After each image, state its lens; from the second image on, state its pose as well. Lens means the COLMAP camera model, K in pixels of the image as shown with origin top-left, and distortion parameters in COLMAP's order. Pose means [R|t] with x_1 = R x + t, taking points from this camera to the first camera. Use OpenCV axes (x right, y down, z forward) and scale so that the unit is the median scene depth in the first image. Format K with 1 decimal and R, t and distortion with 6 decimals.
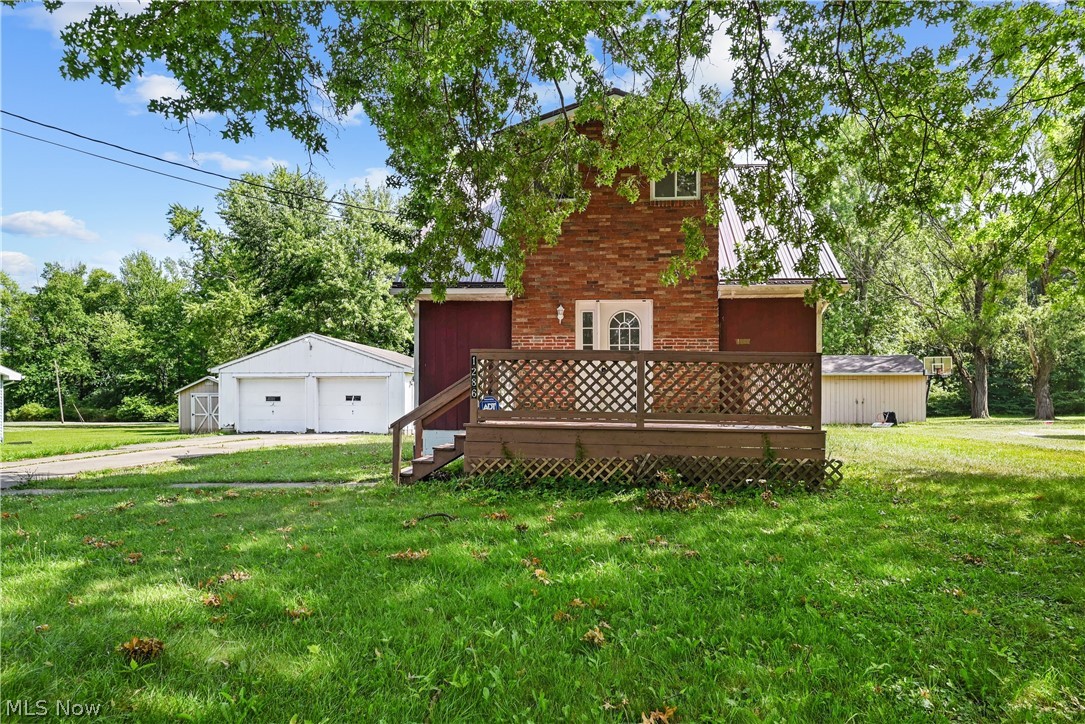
lens RADIAL K [[695.8, 0, 542.5], [0, 695.8, 362.0], [0, 0, 1]] dist [-0.004084, -0.000400]
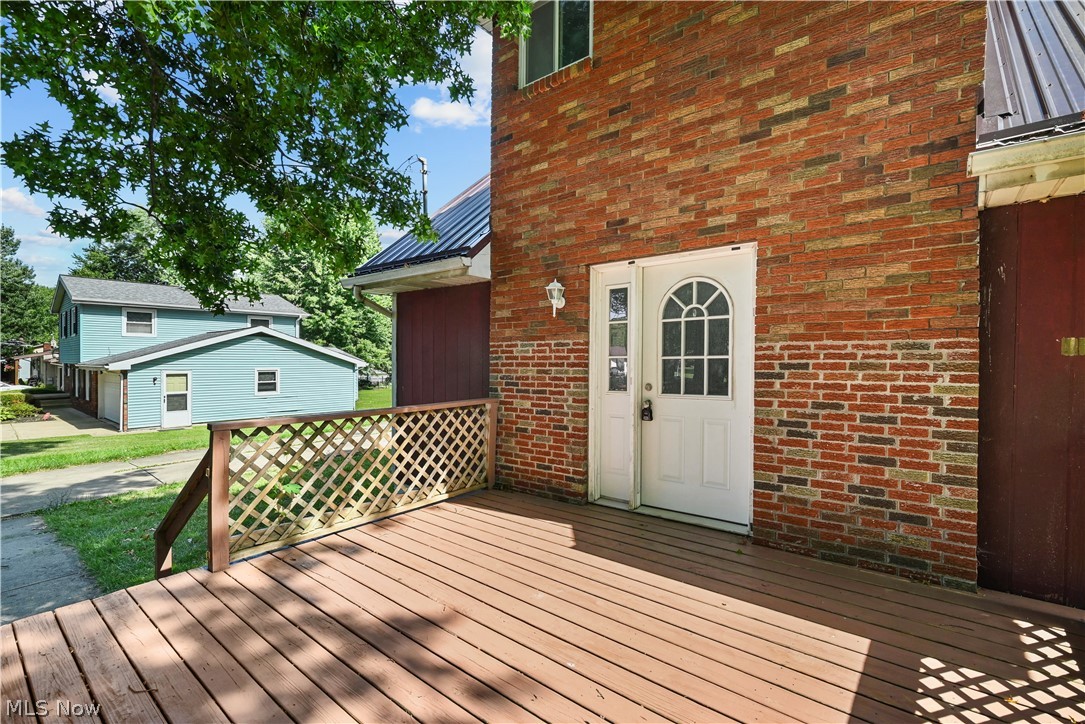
lens RADIAL K [[474.6, 0, 542.5], [0, 474.6, 362.0], [0, 0, 1]] dist [0.000277, 0.000064]
pose [[0.838043, -0.002121, -0.545601, 0.200983], [0.034739, 0.998171, 0.049477, -0.039567], [0.544498, -0.060418, 0.836583, 0.701827]]
